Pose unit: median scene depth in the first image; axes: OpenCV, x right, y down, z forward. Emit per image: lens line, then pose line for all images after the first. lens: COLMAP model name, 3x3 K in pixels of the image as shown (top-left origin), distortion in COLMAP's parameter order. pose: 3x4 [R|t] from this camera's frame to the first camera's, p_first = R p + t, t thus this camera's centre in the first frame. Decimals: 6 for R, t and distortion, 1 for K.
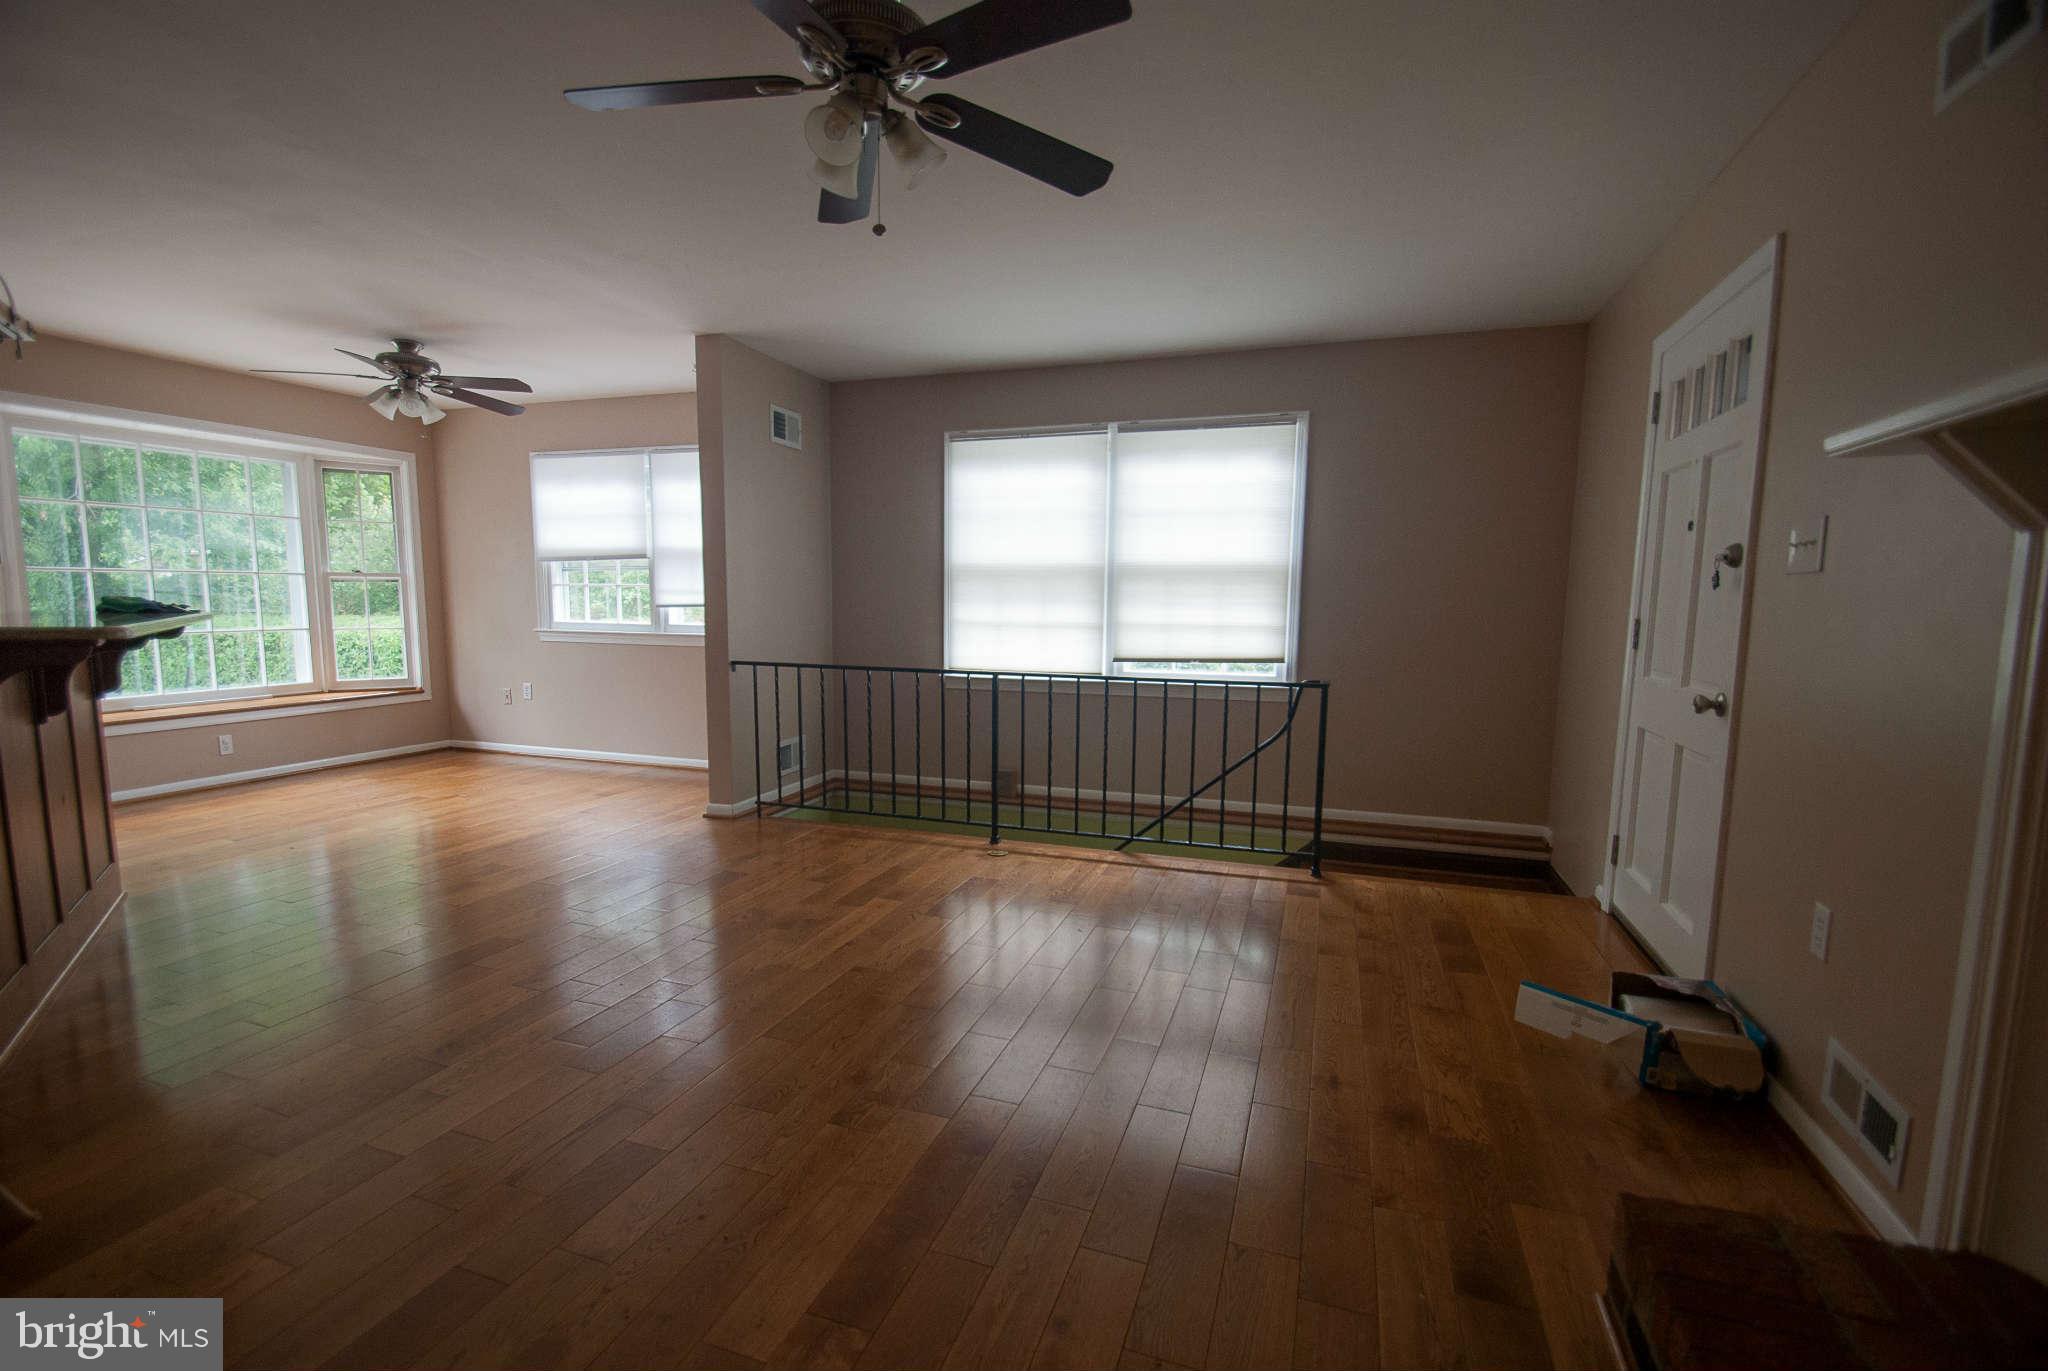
lens RADIAL K [[895.2, 0, 1013.8], [0, 895.2, 707.0], [0, 0, 1]] dist [-0.012105, -0.000344]
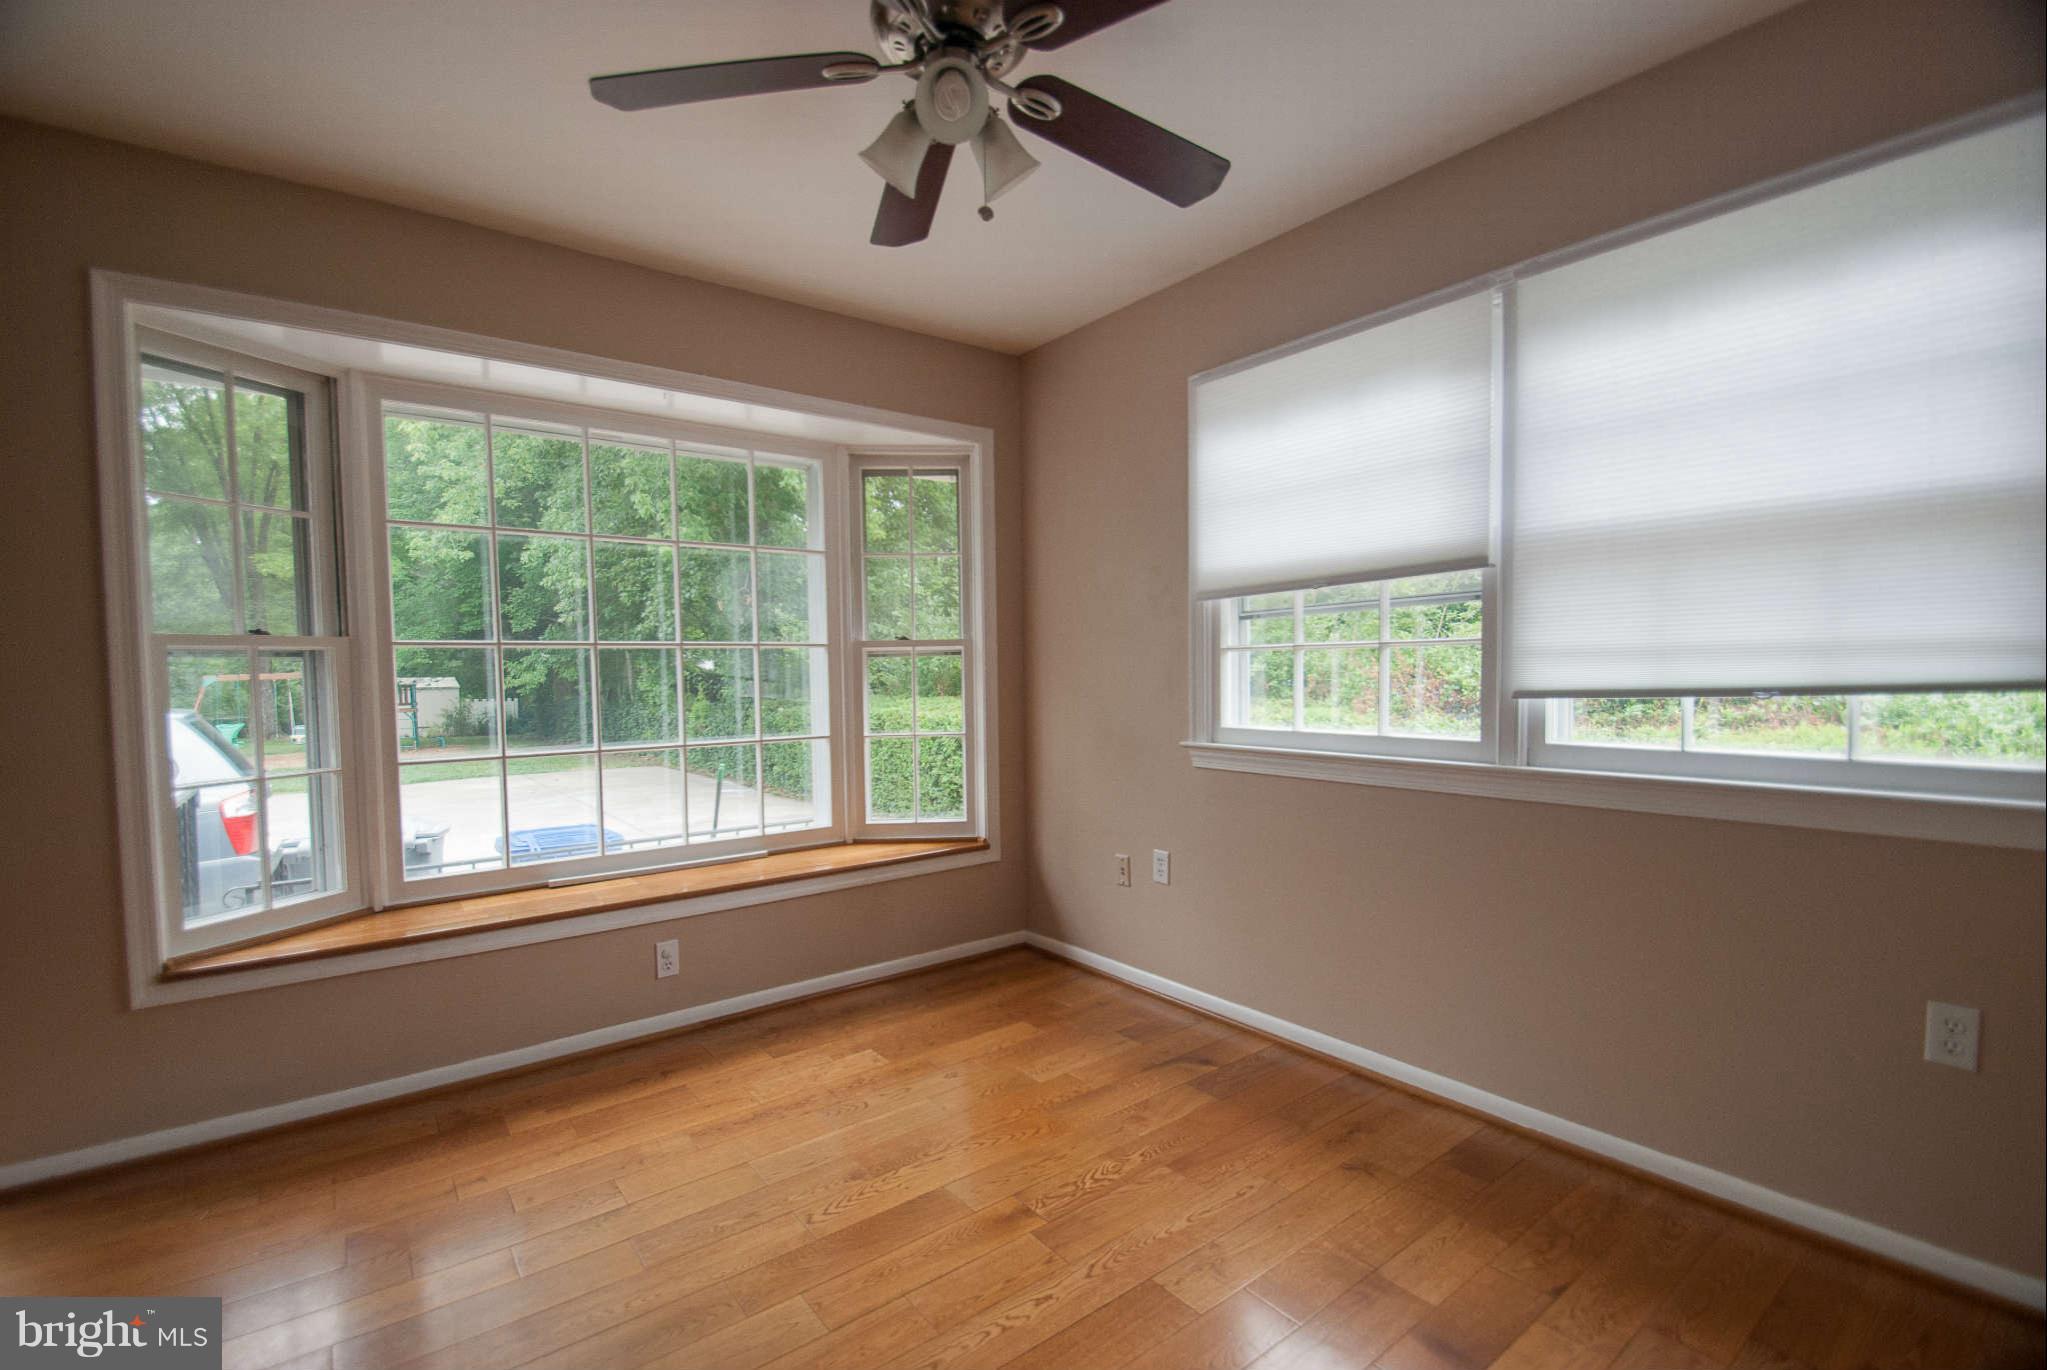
lens RADIAL K [[894.7, 0, 1013.3], [0, 894.7, 706.5], [0, 0, 1]] dist [-0.012105, -0.000344]
pose [[0.830070, -0.001443, -0.557658, -0.363117], [-0.042610, 0.996909, -0.066004, -0.074519], [0.556029, 0.078550, 0.827443, 0.579132]]
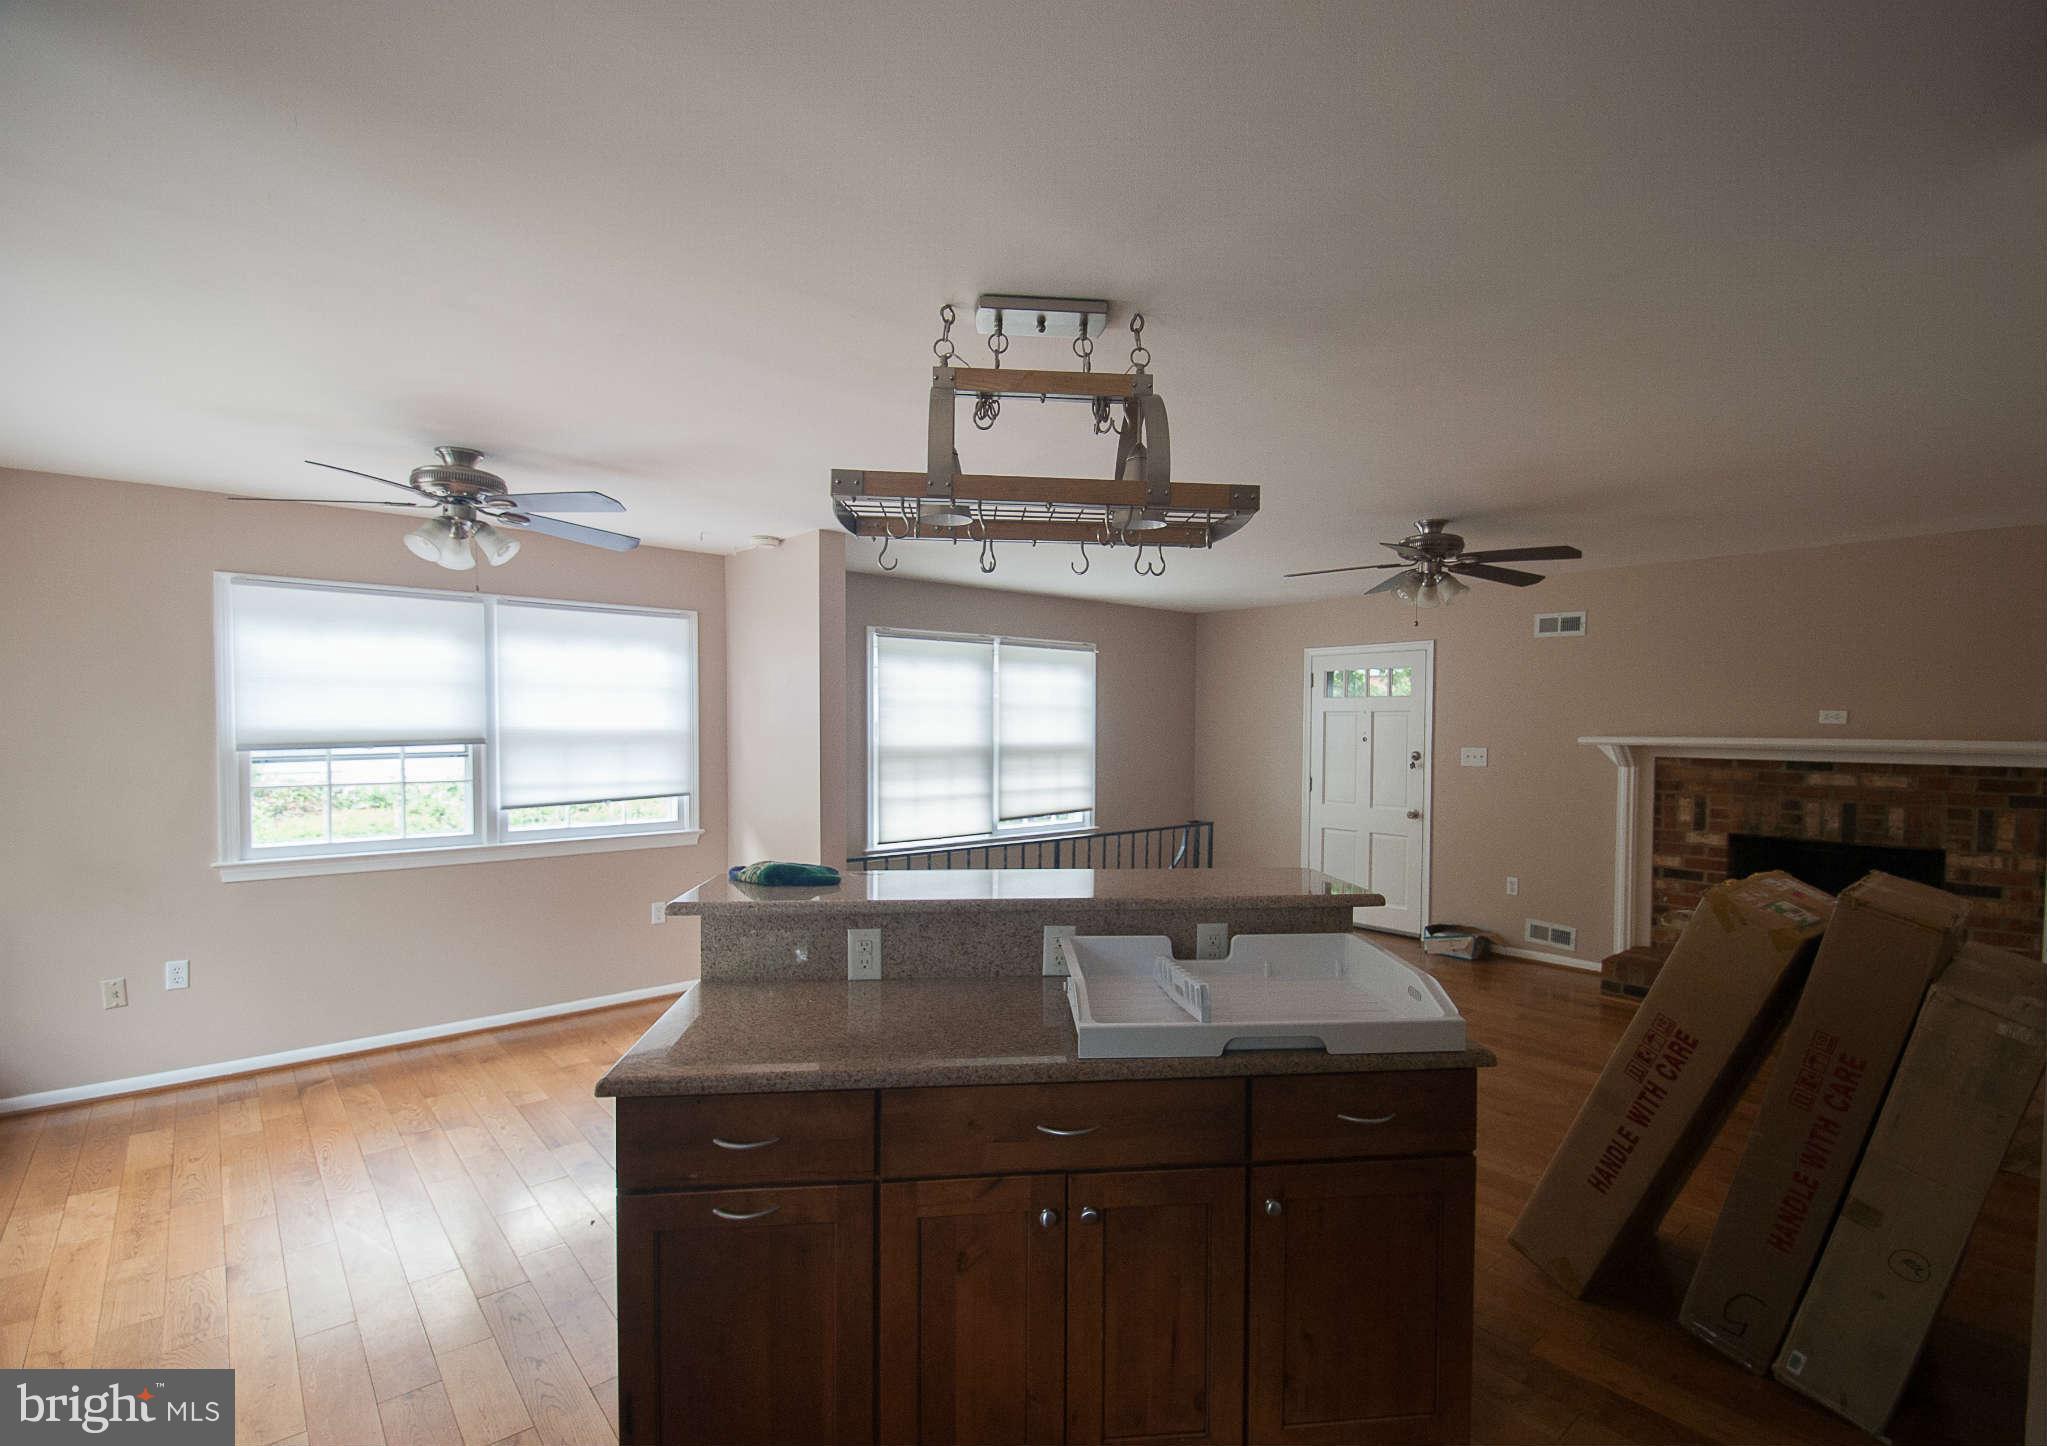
lens RADIAL K [[964.5, 0, 1044.9], [0, 964.5, 753.2], [0, 0, 1]] dist [0.001735, 0.000155]
pose [[0.499003, -0.037052, 0.865808, -0.851781], [0.103905, 0.994436, -0.017328, -0.096724], [-0.860349, 0.098609, 0.500077, 0.213259]]
